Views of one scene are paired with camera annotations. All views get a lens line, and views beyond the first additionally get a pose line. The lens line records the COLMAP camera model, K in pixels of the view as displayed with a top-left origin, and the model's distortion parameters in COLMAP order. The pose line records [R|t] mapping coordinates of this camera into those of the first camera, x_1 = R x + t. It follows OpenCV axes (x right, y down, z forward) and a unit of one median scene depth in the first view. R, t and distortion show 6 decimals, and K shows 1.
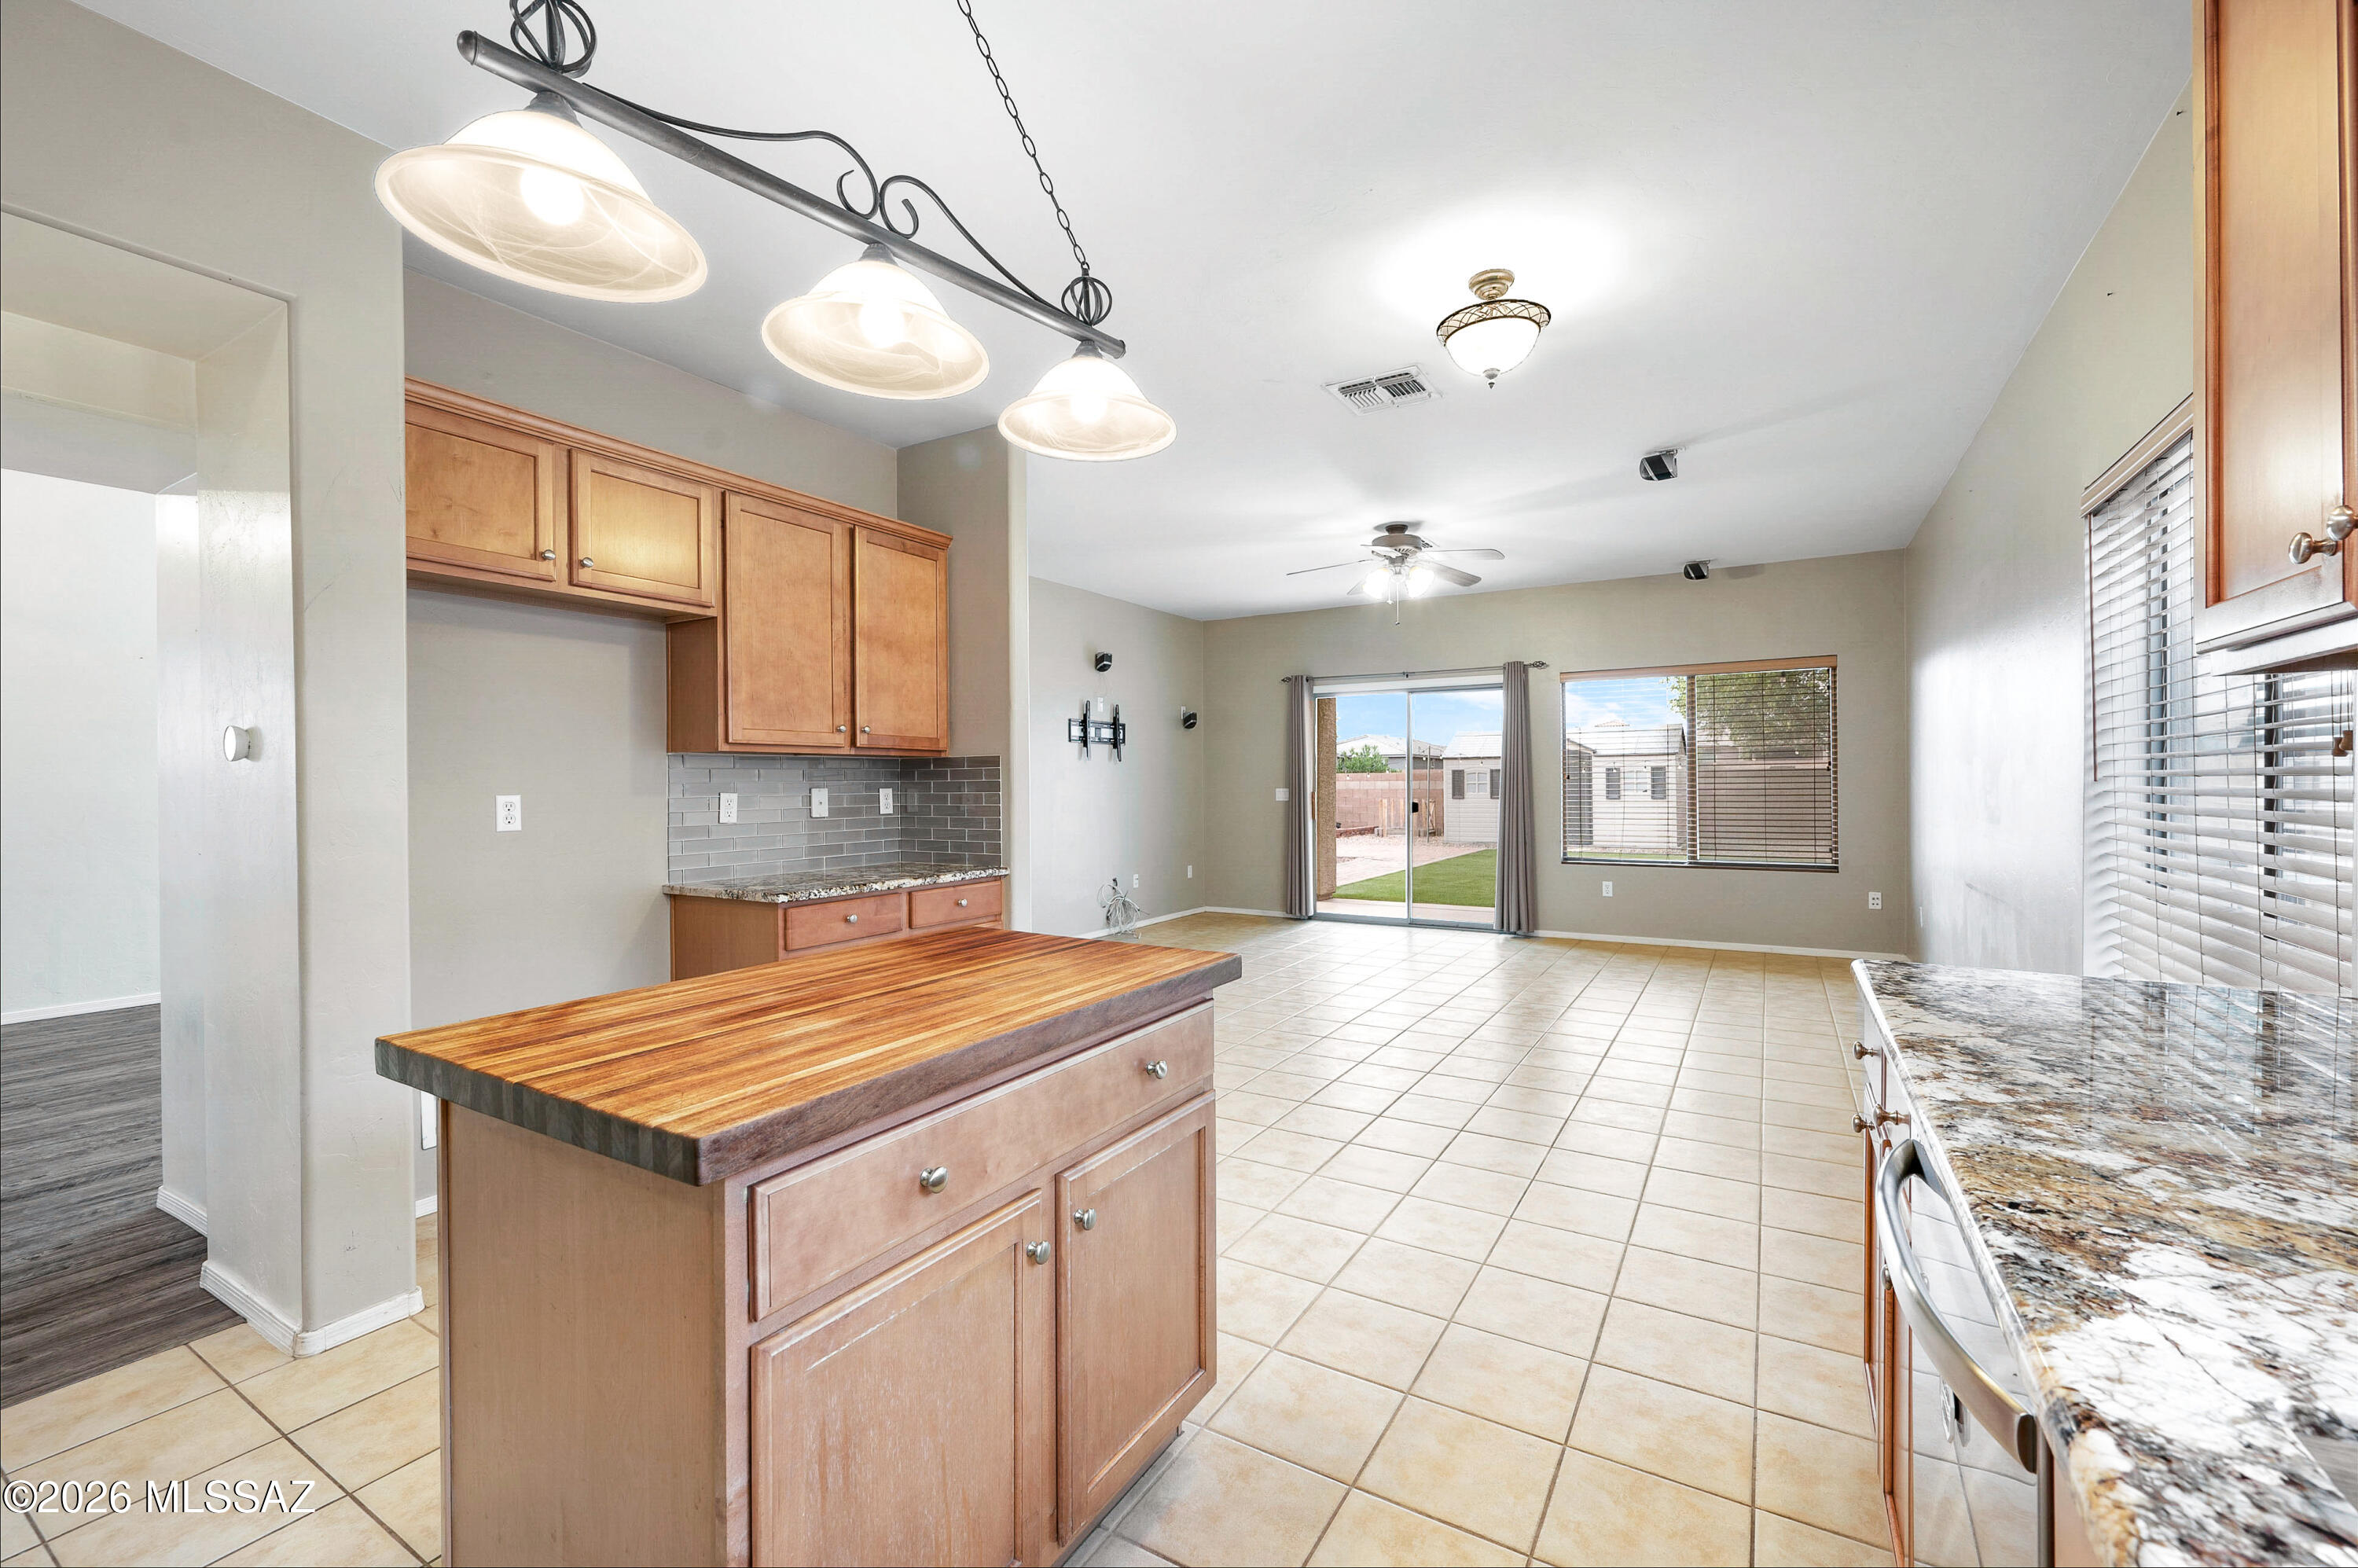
lens RADIAL K [[966.4, 0, 1203.2], [0, 966.4, 791.2], [0, 0, 1]] dist [0.000955, 0.000094]
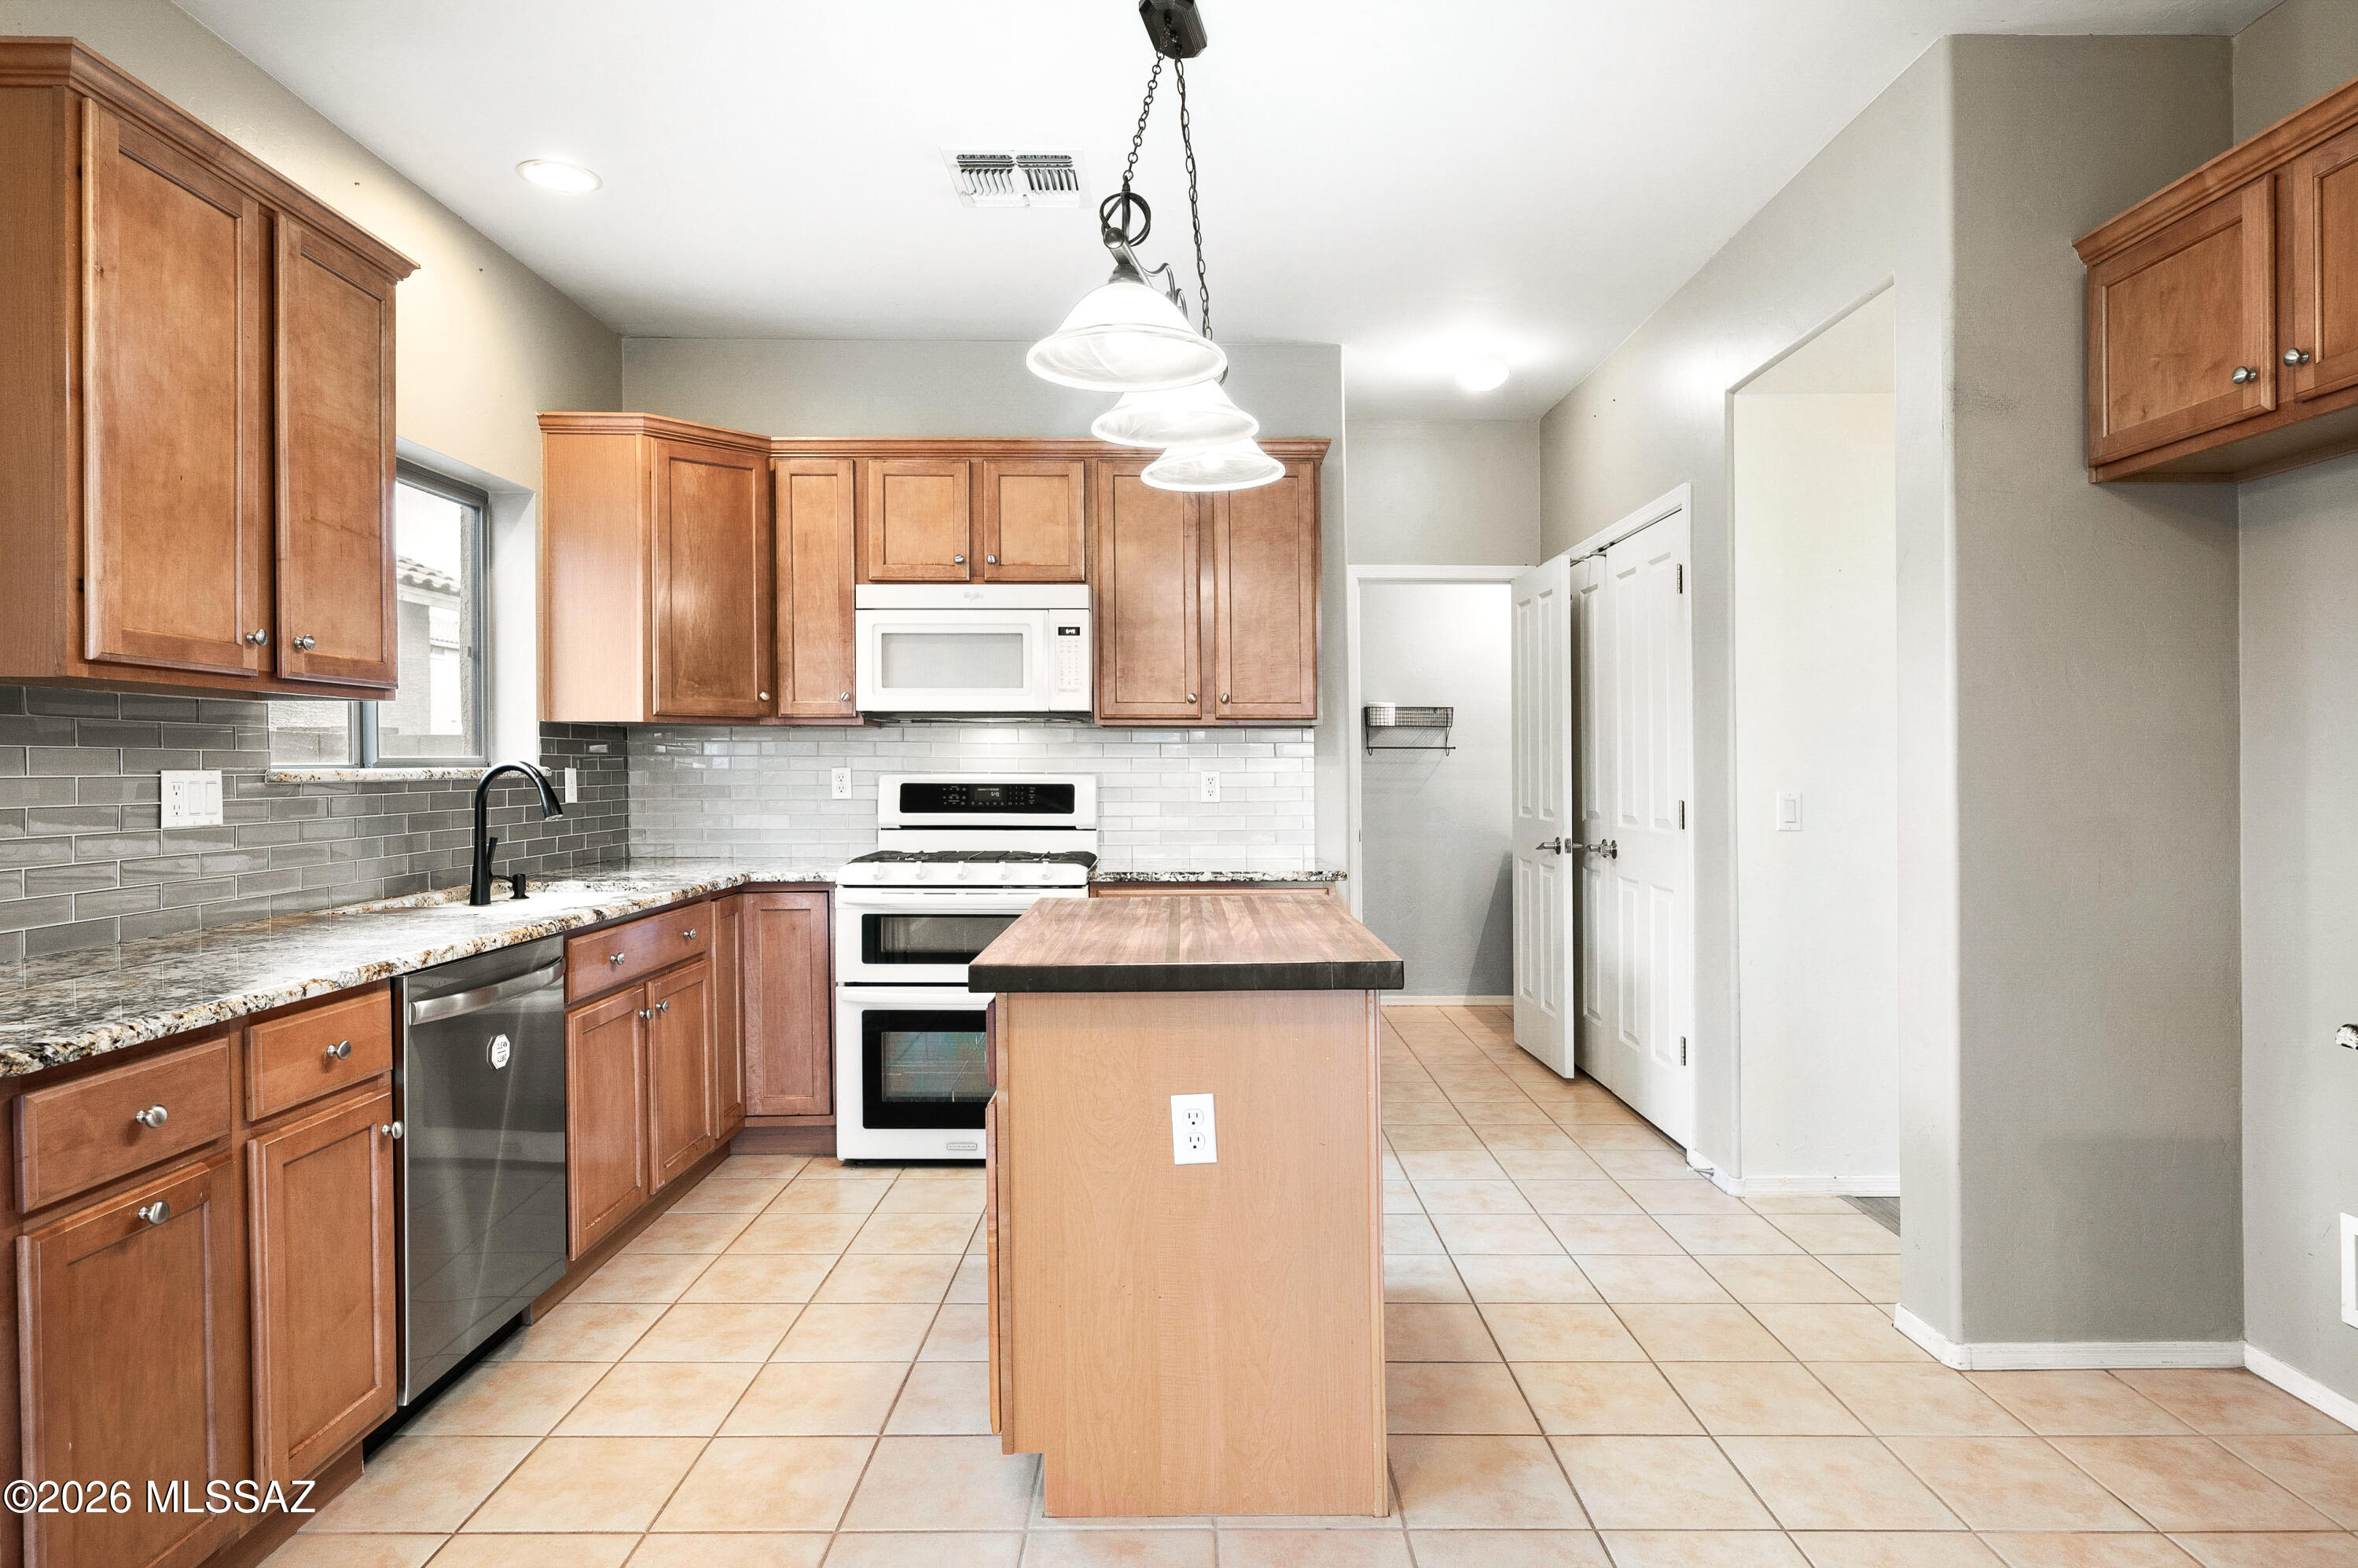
lens RADIAL K [[1339.7, 0, 1192.3], [0, 1339.7, 768.4], [0, 0, 1]] dist [-0.001405, 0.000206]
pose [[-0.860148, 0.006336, -0.510006, 0.110403], [-0.001717, 0.999881, 0.015318, -0.004497], [0.510042, 0.014052, -0.860035, 0.497057]]
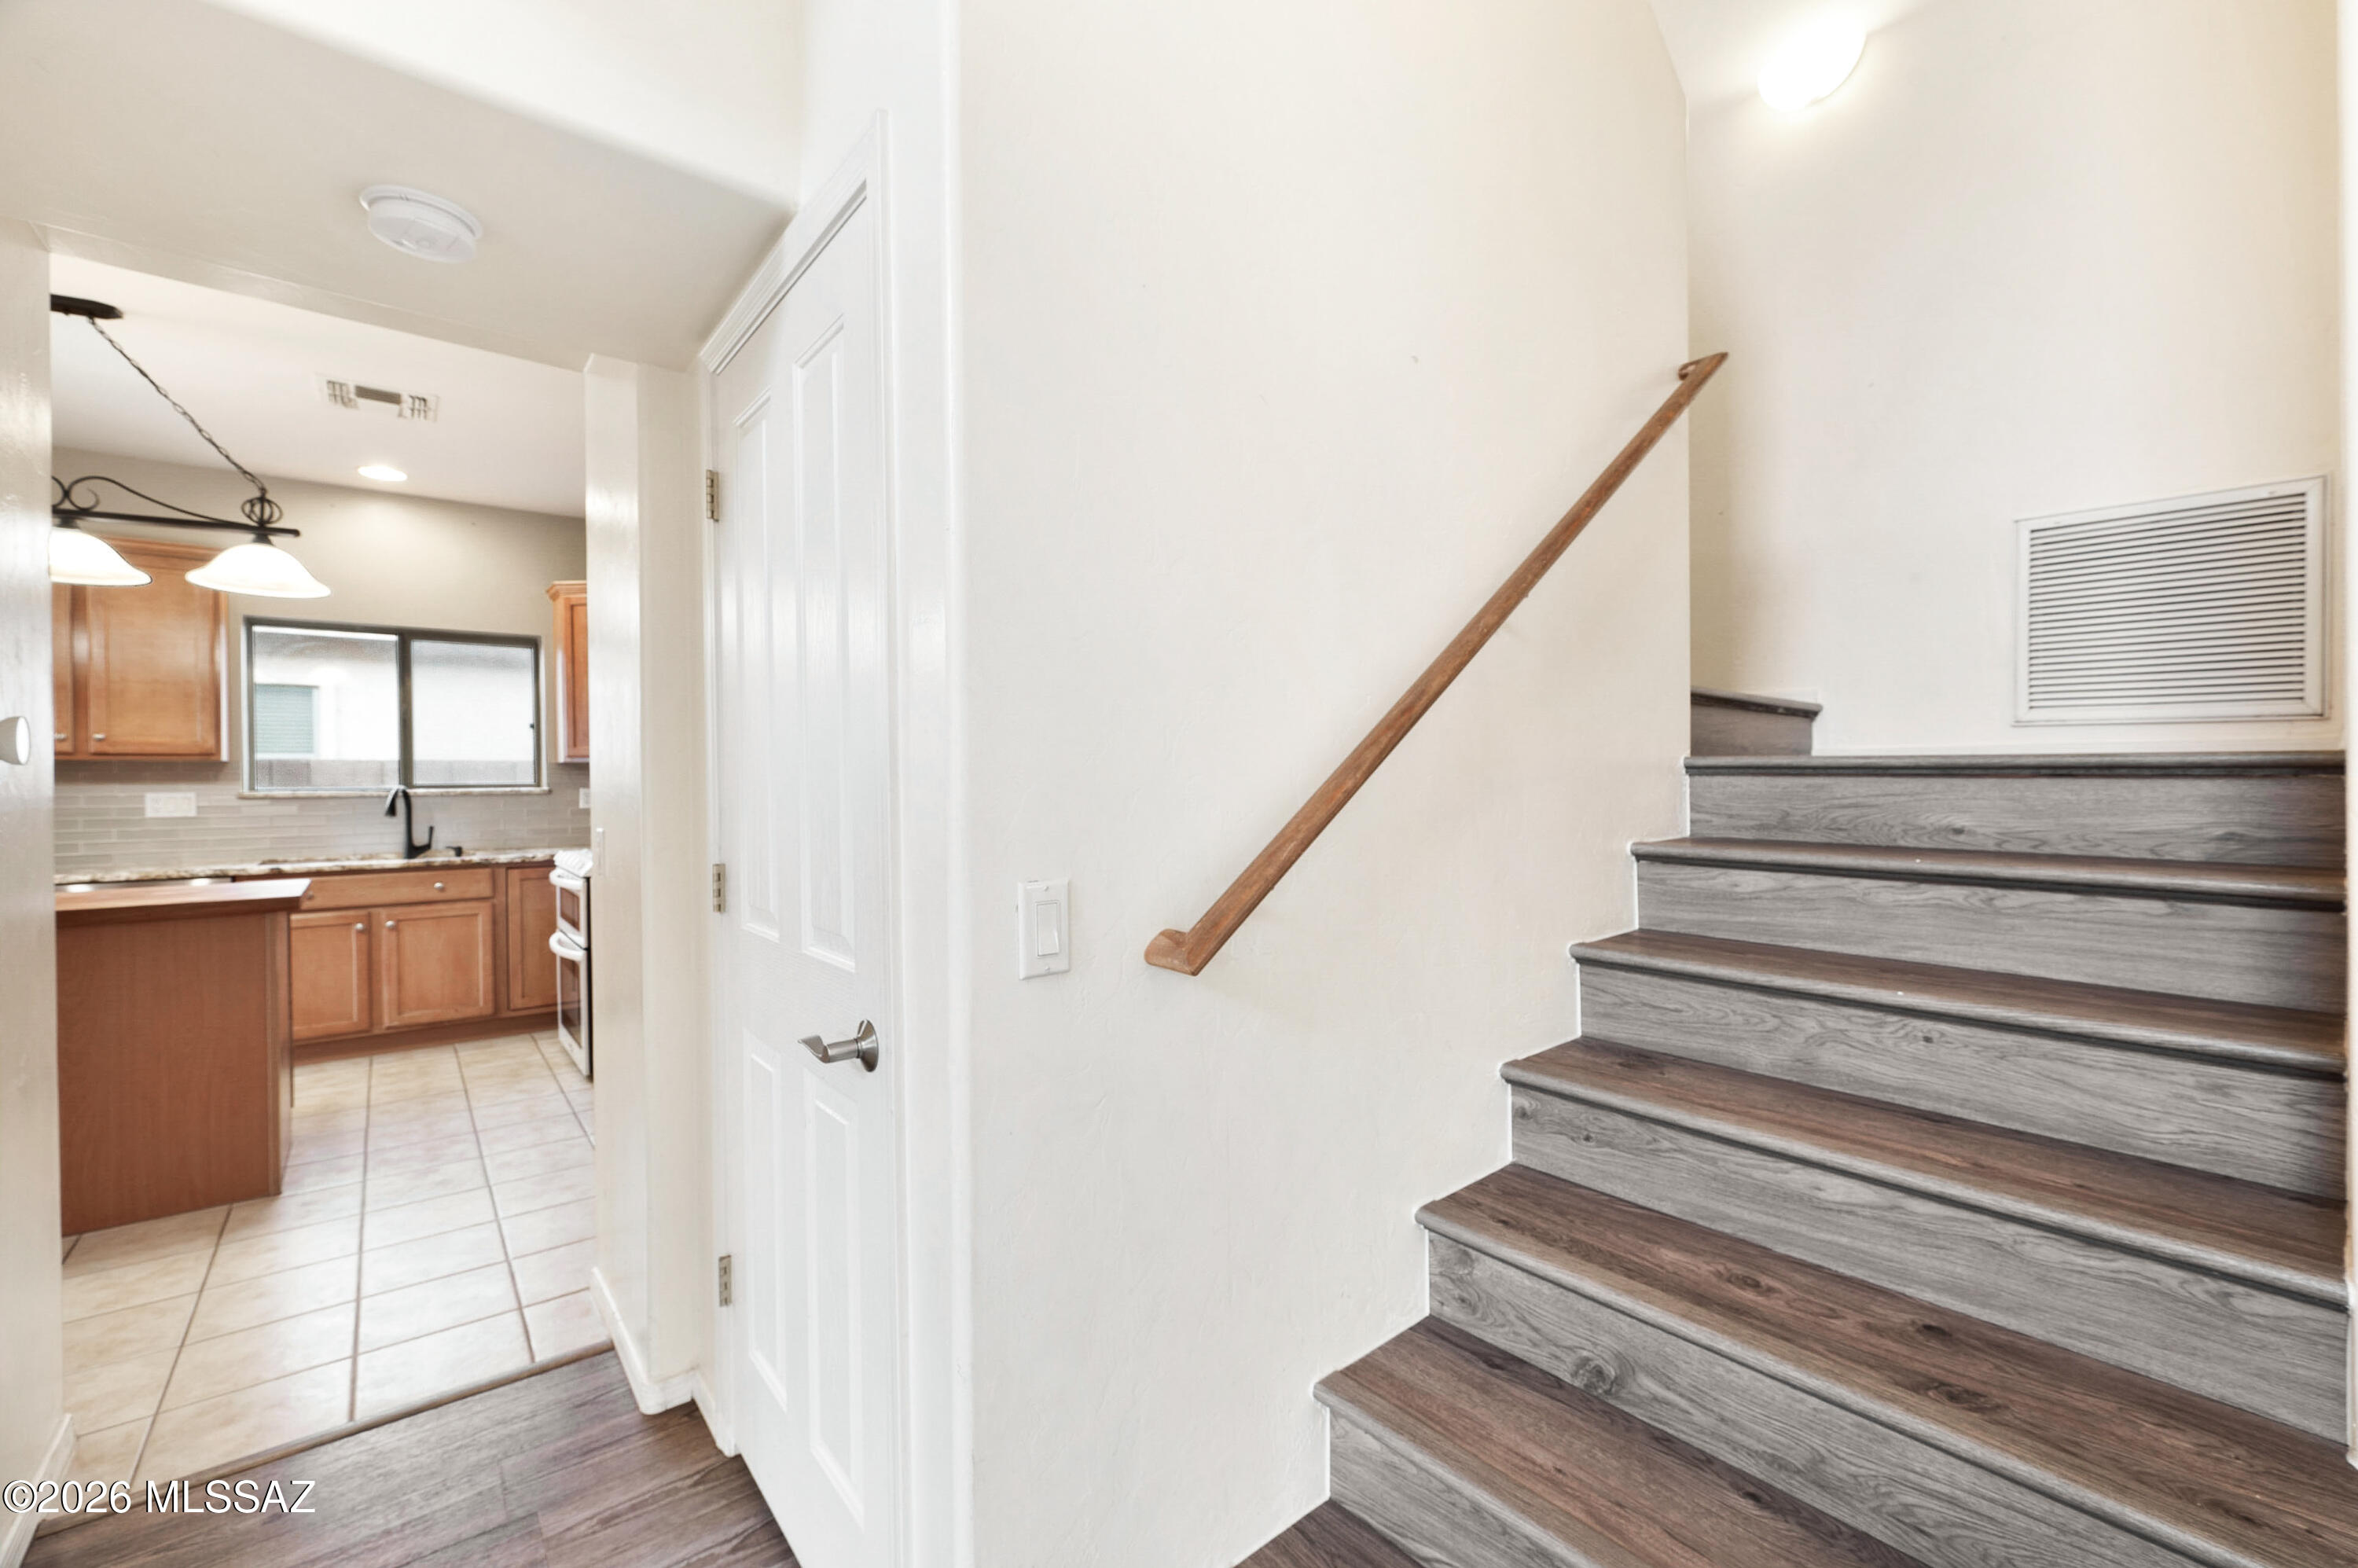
lens RADIAL K [[966.4, 0, 1203.2], [0, 966.4, 791.2], [0, 0, 1]] dist [0.000955, 0.000094]
pose [[-0.942371, -0.001136, 0.334568, -0.614726], [0.008881, 0.999557, 0.028409, -0.009447], [-0.334452, 0.029743, -0.941943, 0.407145]]
